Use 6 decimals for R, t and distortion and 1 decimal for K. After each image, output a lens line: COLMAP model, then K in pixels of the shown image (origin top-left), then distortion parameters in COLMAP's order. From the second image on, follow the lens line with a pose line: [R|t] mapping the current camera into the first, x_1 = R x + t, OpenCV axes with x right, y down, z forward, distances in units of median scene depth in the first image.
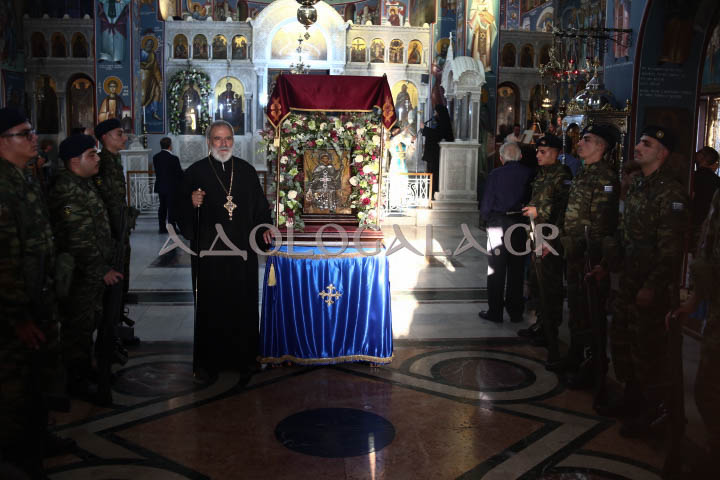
lens RADIAL K [[723.2, 0, 360.0], [0, 723.2, 240.0], [0, 0, 1]] dist [-0.149577, 0.115000]
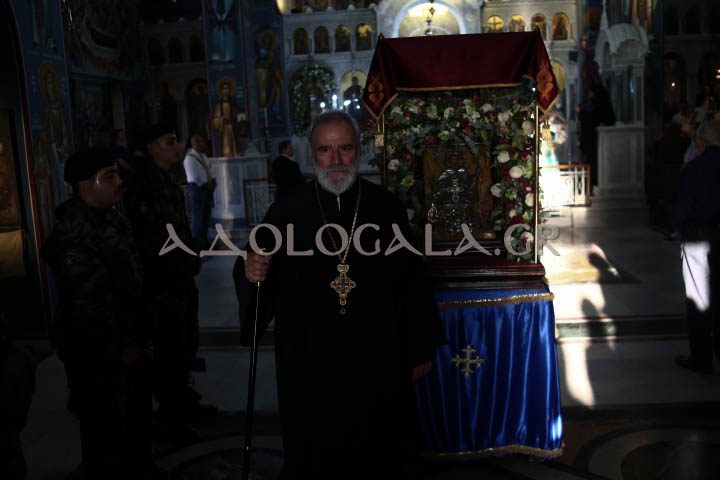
lens RADIAL K [[723.2, 0, 360.0], [0, 723.2, 240.0], [0, 0, 1]] dist [-0.149577, 0.115000]
pose [[0.979303, -0.036833, -0.199021, -0.000808], [0.038270, 0.999262, 0.003380, -0.016627], [0.198749, -0.010927, 0.979989, 0.123123]]
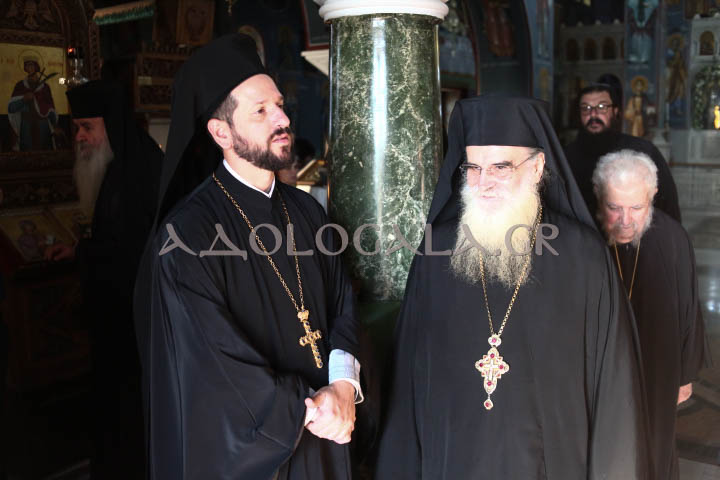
lens RADIAL K [[723.2, 0, 360.0], [0, 723.2, 240.0], [0, 0, 1]] dist [-0.149577, 0.115000]
pose [[0.767821, 0.070319, -0.636794, 0.027720], [-0.069548, 0.997233, 0.026263, 0.022211], [0.636879, 0.024123, 0.770587, -0.104014]]
